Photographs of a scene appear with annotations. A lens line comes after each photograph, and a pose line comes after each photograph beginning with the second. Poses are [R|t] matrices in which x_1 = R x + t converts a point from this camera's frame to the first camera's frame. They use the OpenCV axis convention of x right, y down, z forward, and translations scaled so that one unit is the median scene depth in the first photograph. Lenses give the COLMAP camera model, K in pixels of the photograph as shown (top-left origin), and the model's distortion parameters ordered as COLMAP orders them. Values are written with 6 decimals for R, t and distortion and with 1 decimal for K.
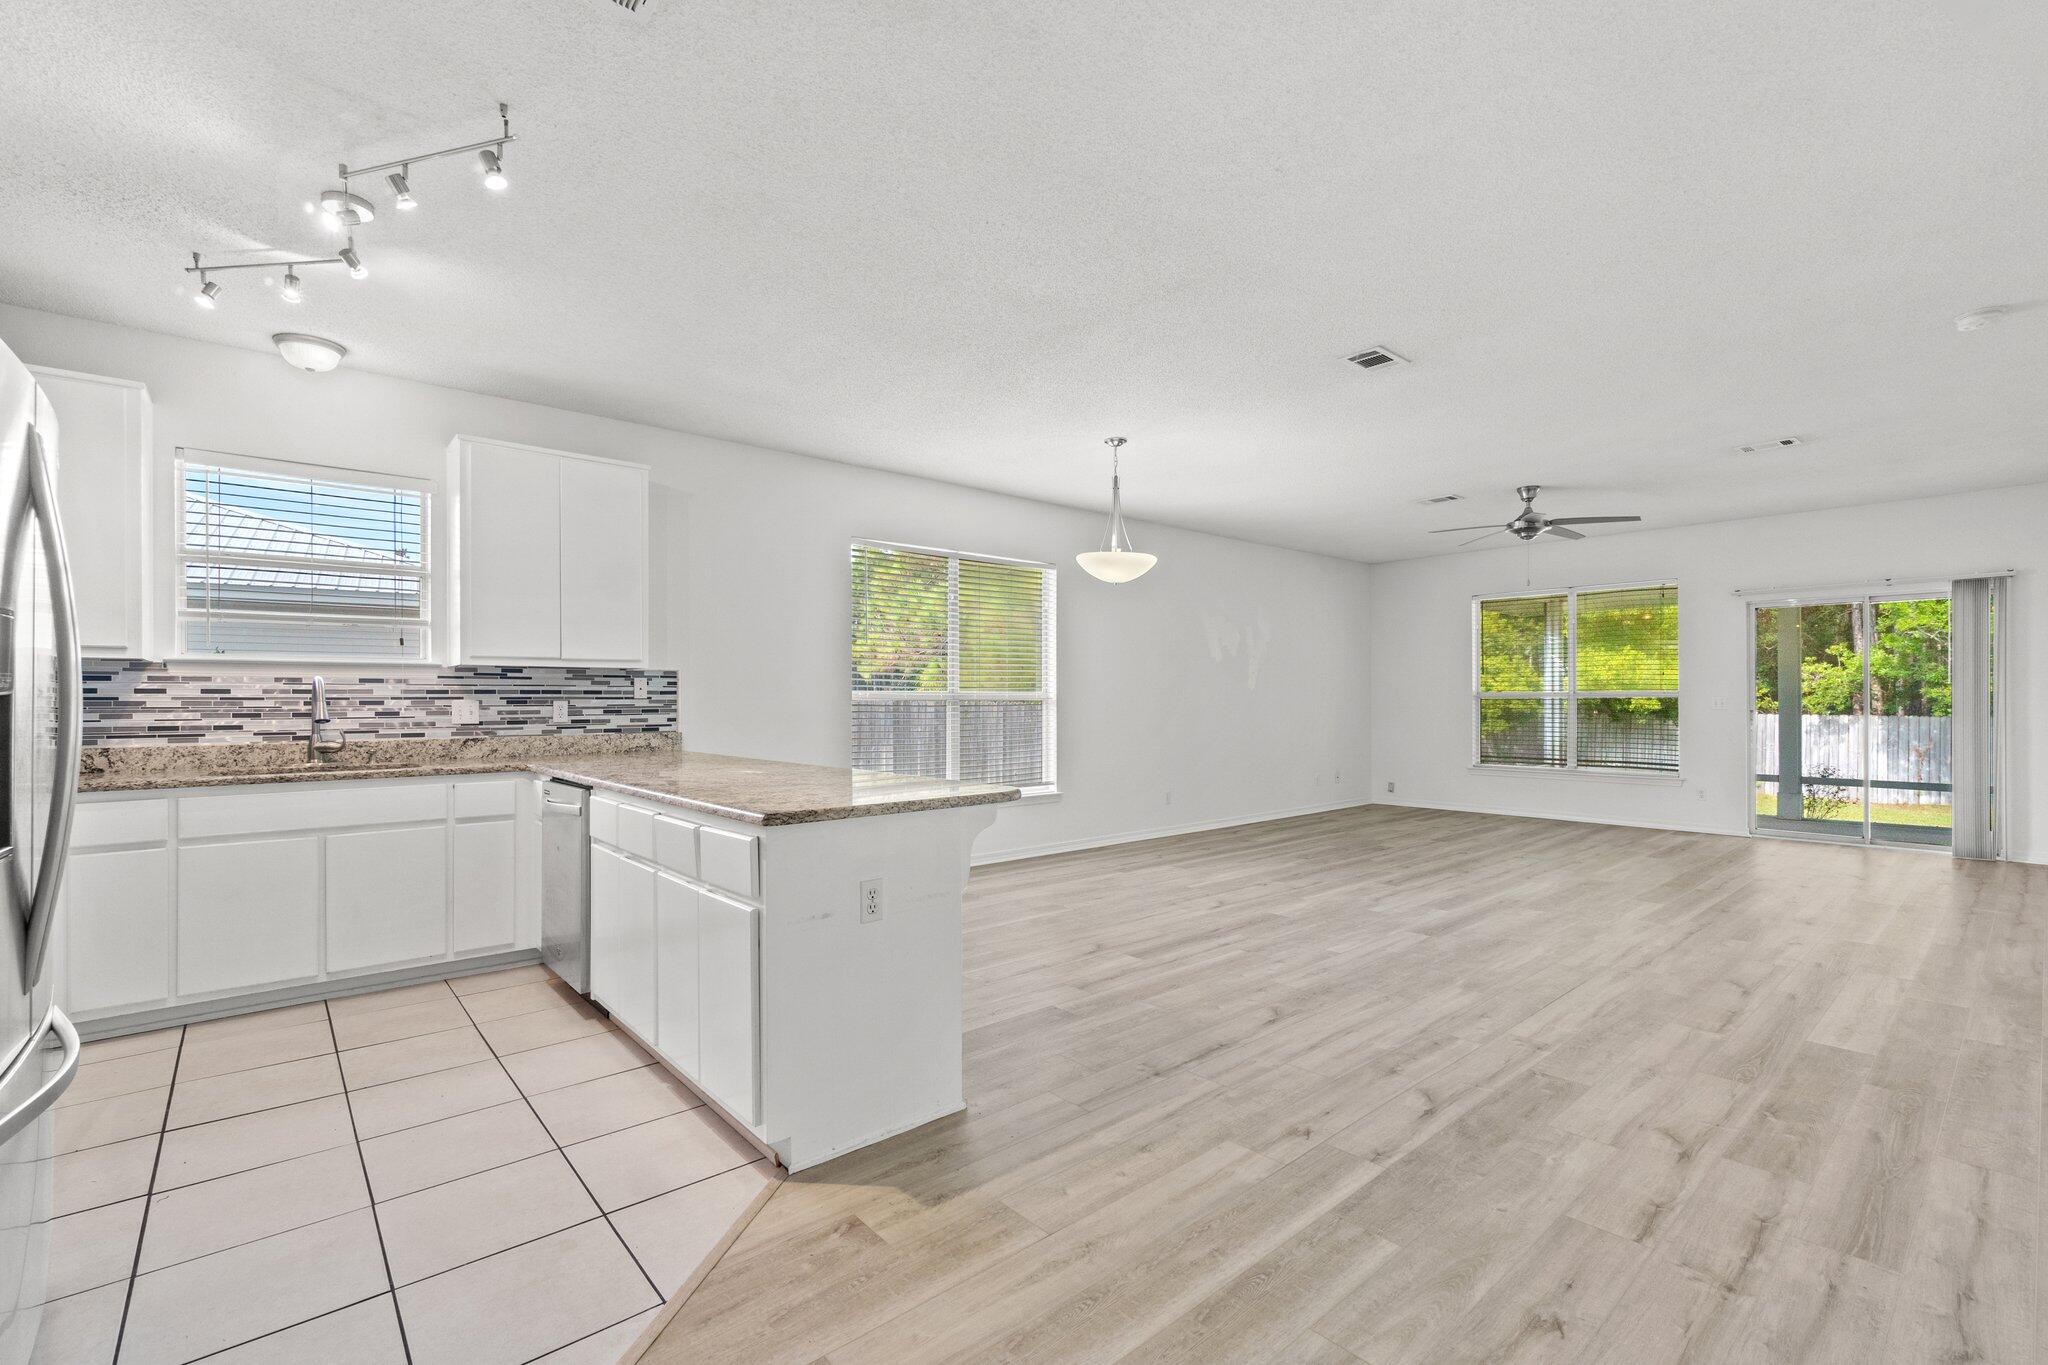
lens RADIAL K [[895.6, 0, 1027.5], [0, 895.6, 694.7], [0, 0, 1]] dist [-0.001162, 0.000270]
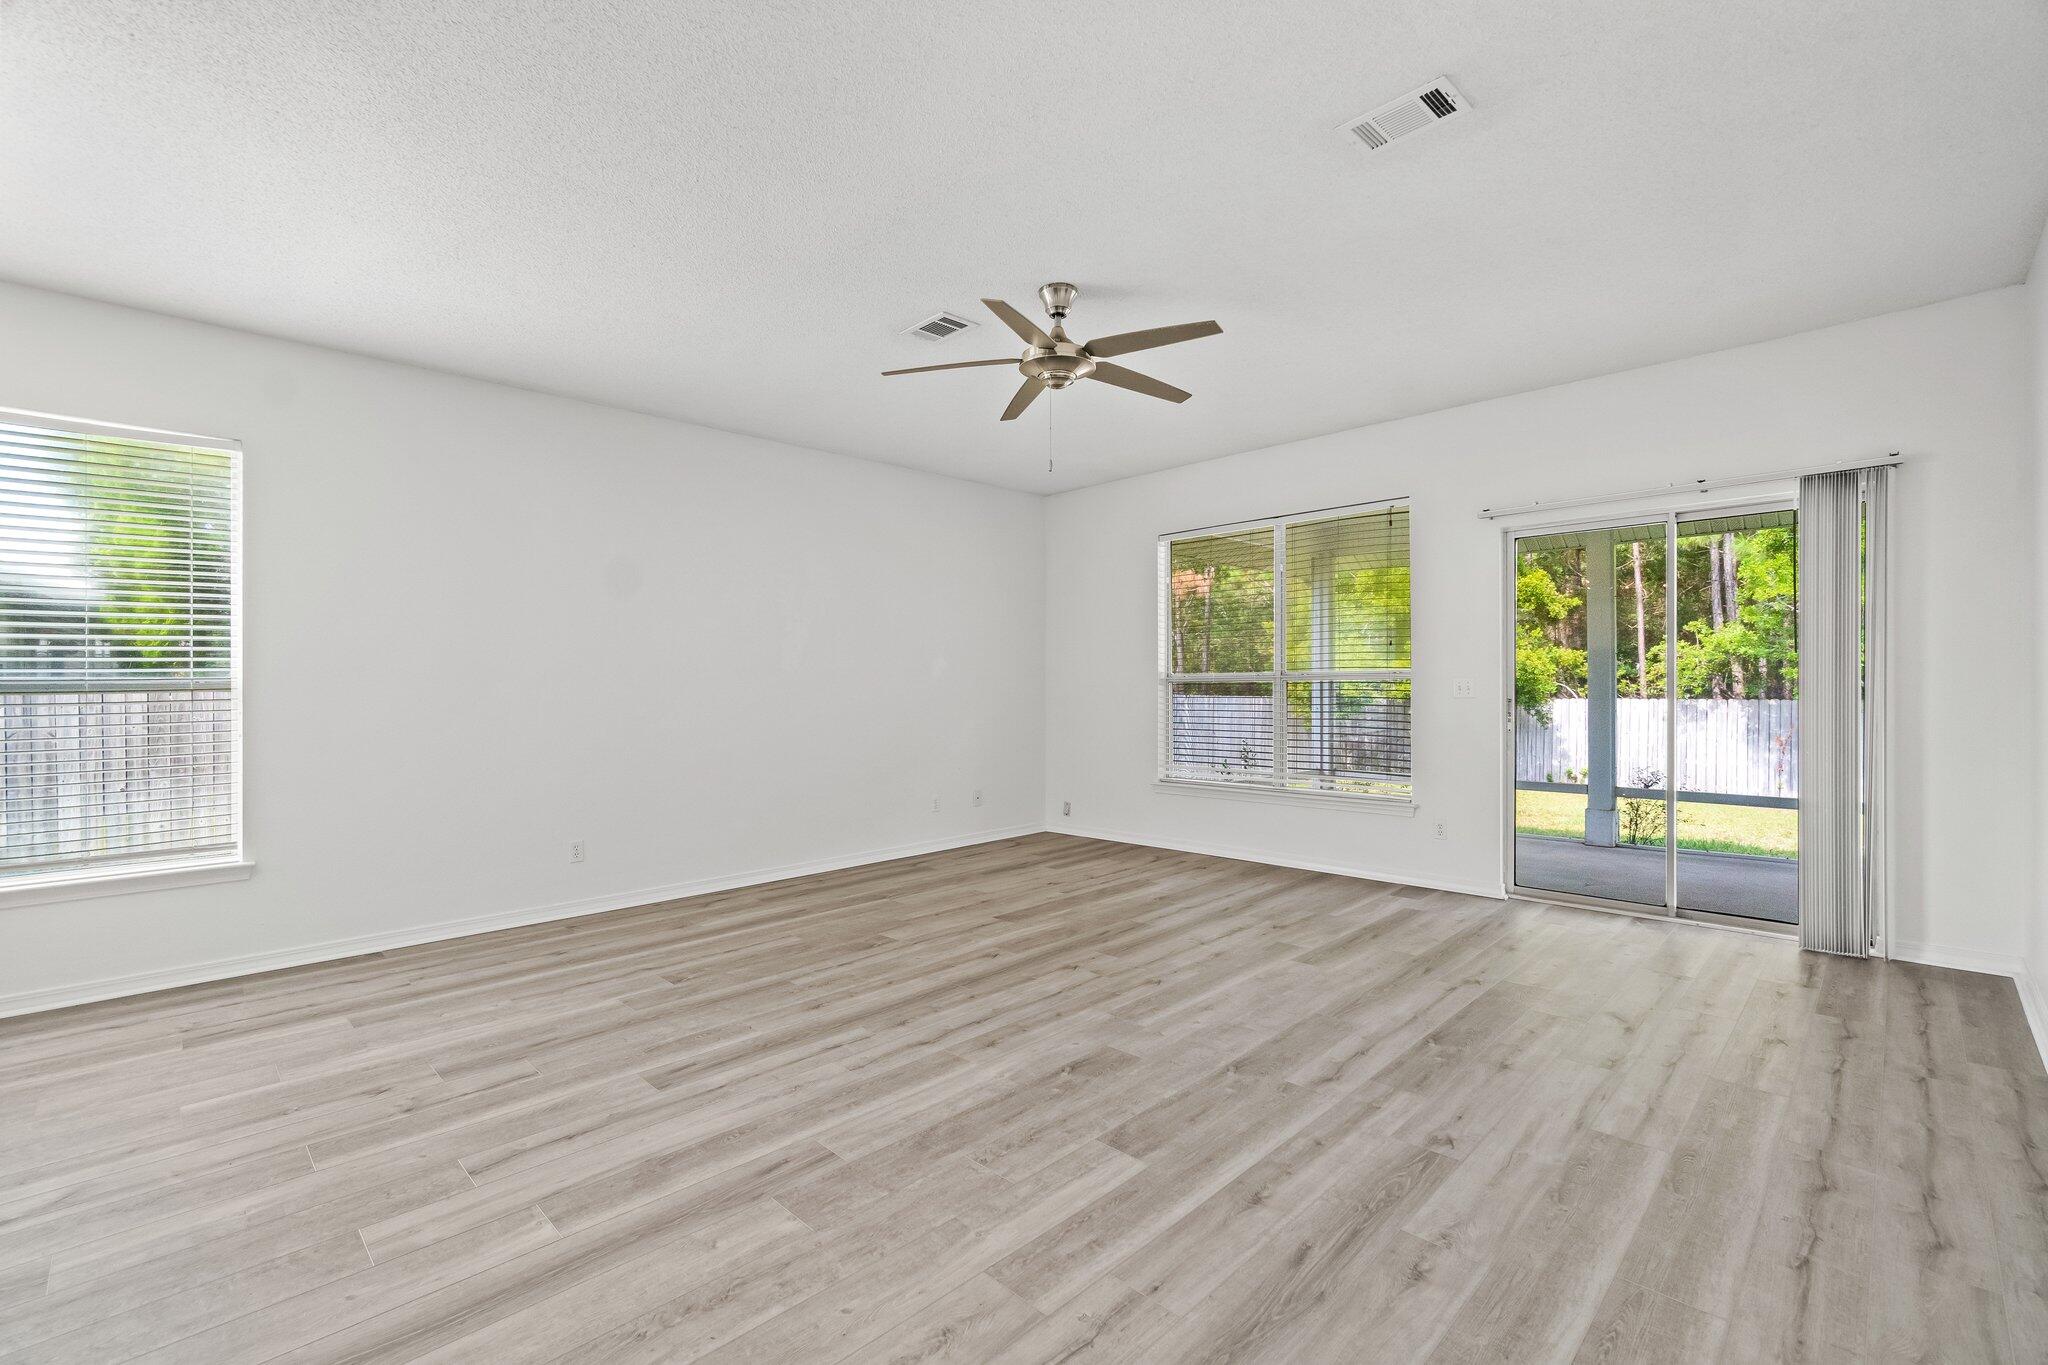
lens RADIAL K [[879.3, 0, 1024.7], [0, 879.3, 689.1], [0, 0, 1]] dist [-0.001781, 0.000134]
pose [[0.997894, -0.006527, 0.064533, 0.717152], [0.005992, 0.999946, 0.008477, 0.004517], [-0.064585, -0.008072, 0.997880, 0.671363]]
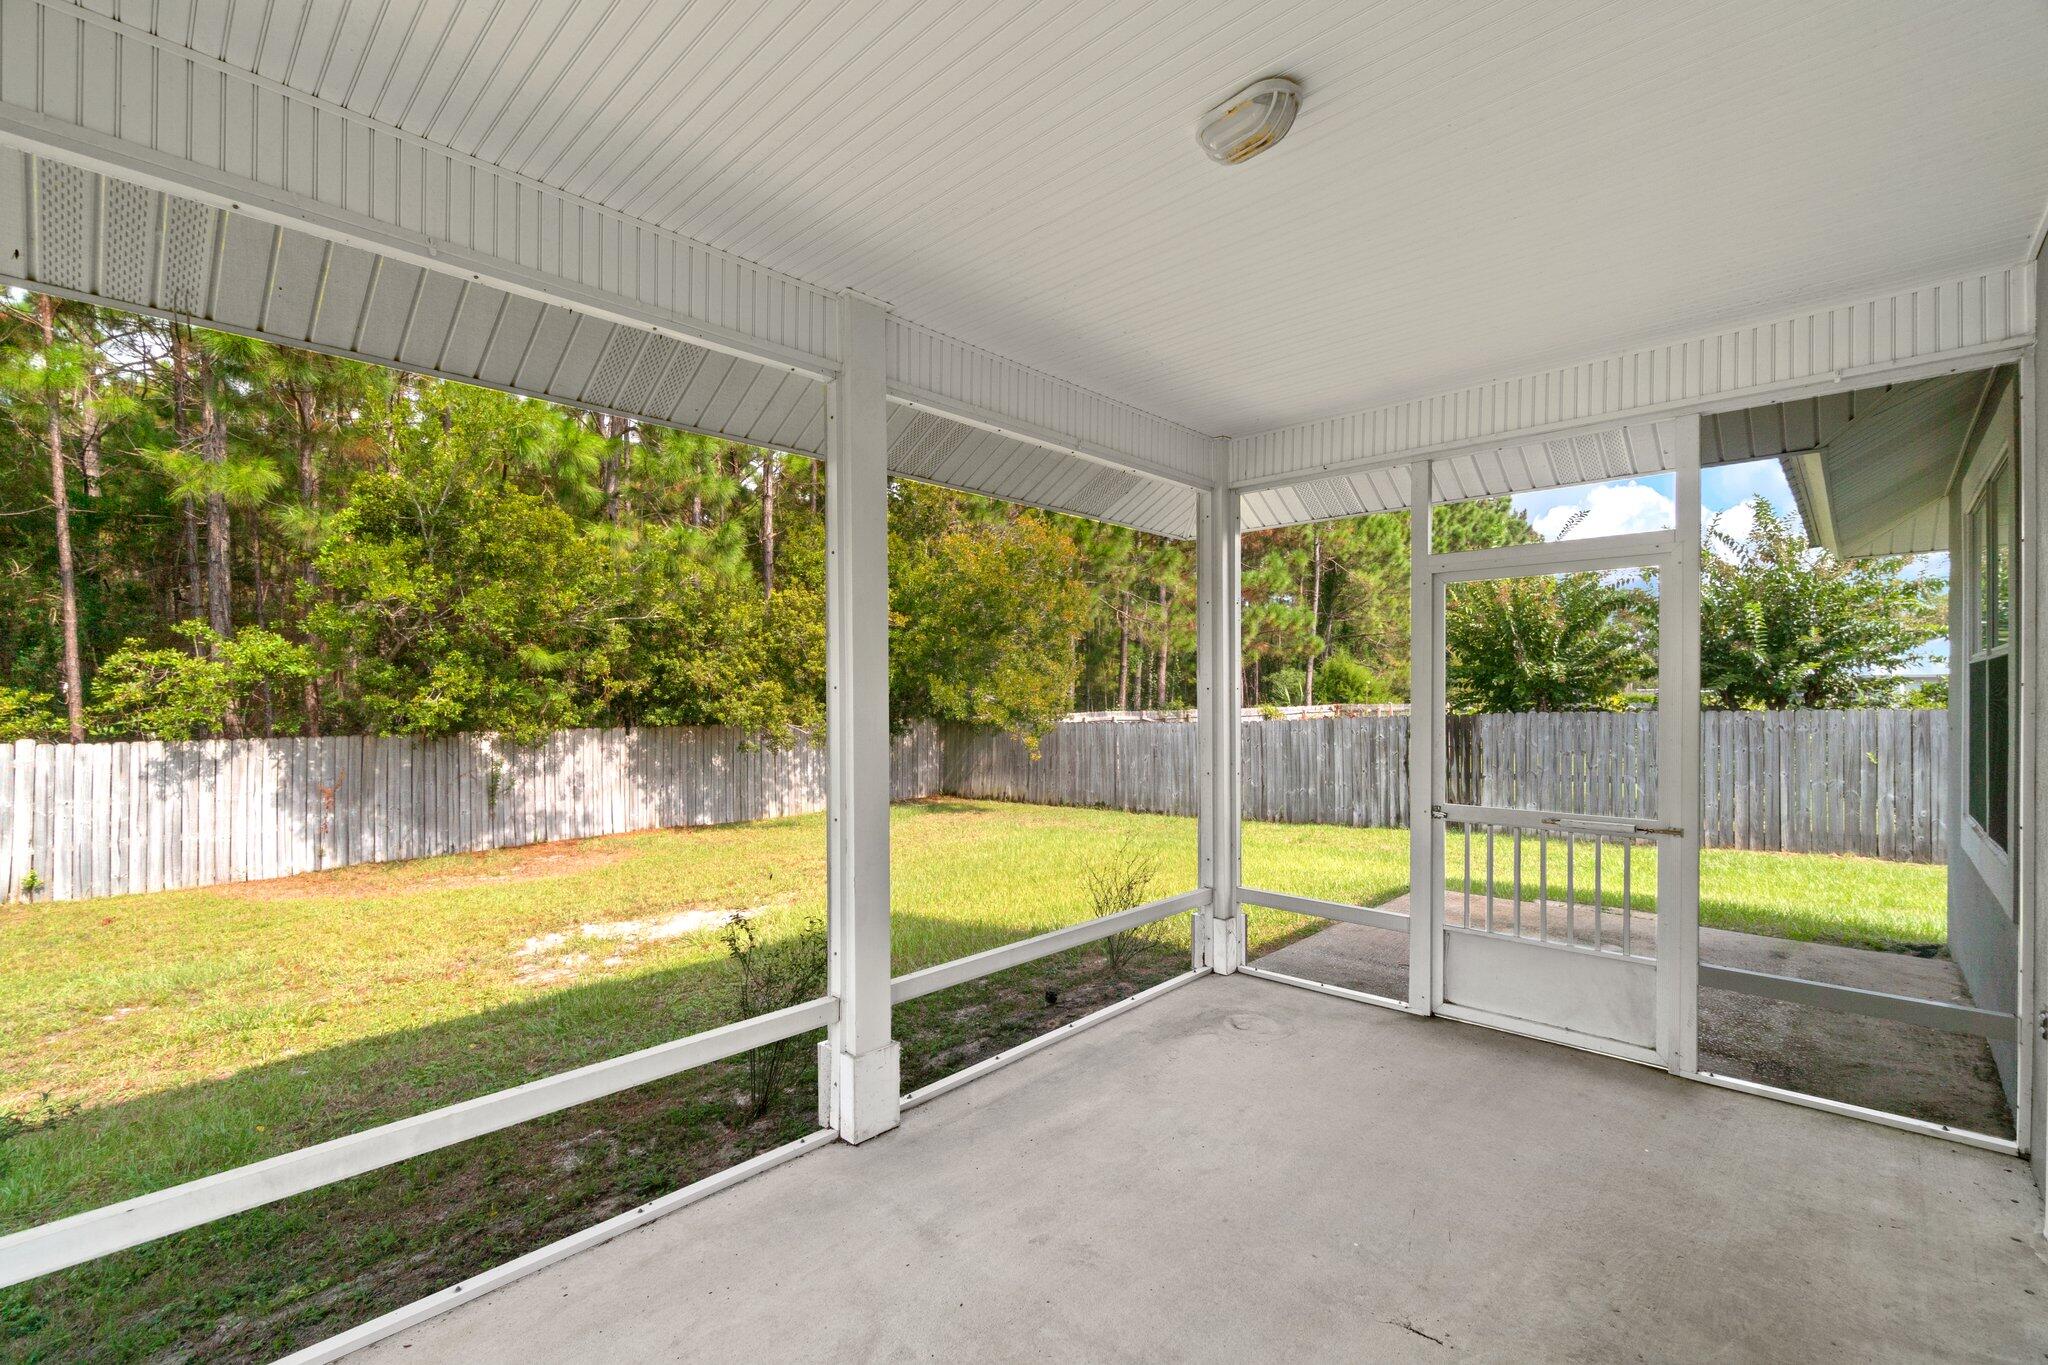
lens RADIAL K [[879.3, 0, 1024.7], [0, 879.3, 689.1], [0, 0, 1]] dist [-0.001781, 0.000134]
pose [[-0.089292, 0.005018, 0.995993, 1.143200], [-0.004146, 0.999977, -0.005409, -0.040049], [-0.995997, -0.004613, -0.089269, 2.053957]]
